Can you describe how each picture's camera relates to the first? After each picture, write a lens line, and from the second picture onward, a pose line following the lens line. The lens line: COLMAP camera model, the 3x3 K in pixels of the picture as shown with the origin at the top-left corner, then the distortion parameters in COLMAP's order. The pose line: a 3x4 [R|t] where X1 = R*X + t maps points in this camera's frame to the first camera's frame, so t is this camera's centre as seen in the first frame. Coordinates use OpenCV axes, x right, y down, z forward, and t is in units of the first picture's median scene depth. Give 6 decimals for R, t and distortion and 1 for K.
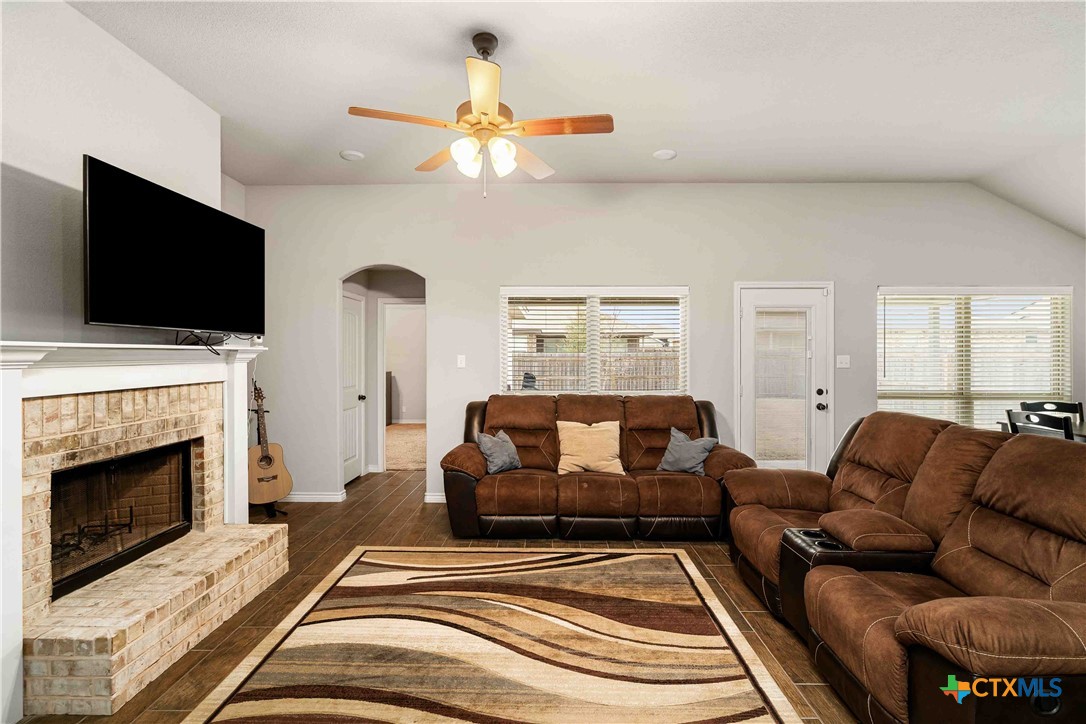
lens RADIAL K [[501.4, 0, 536.9], [0, 501.4, 355.4], [0, 0, 1]] dist [-0.004491, 0.001330]
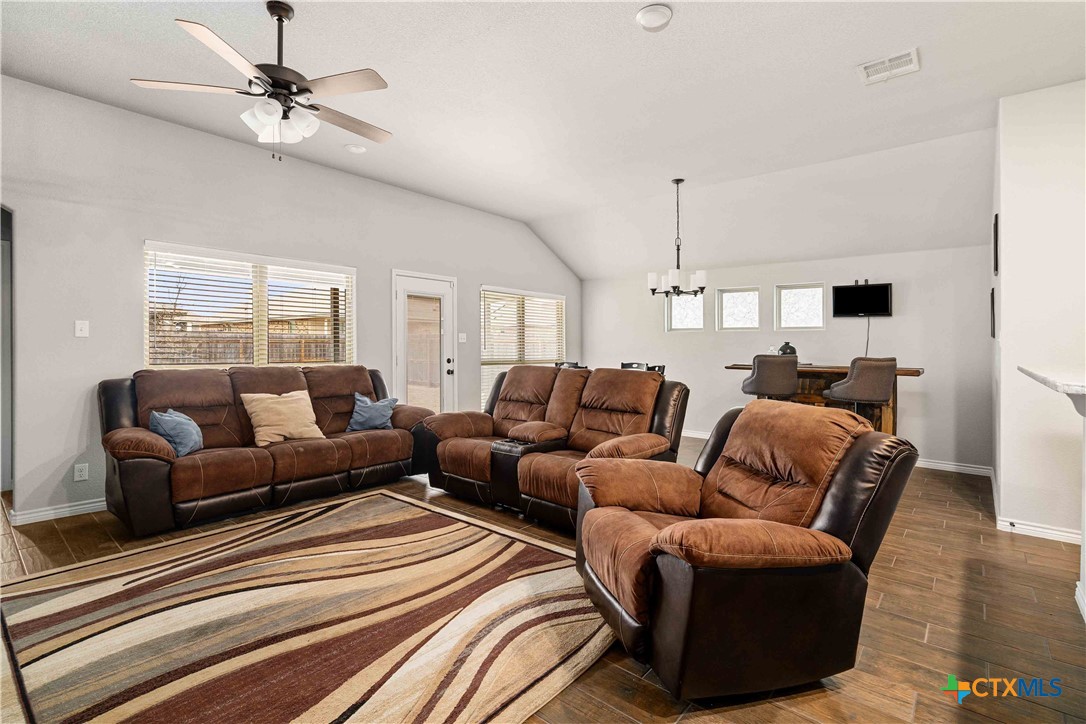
lens RADIAL K [[501.4, 0, 533.5], [0, 501.4, 407.5], [0, 0, 1]] dist [-0.004491, 0.001330]
pose [[0.628105, -0.084612, 0.773515, -0.480110], [-0.011152, 0.992990, 0.117675, 0.052083], [-0.778049, -0.082538, 0.622758, -0.024831]]
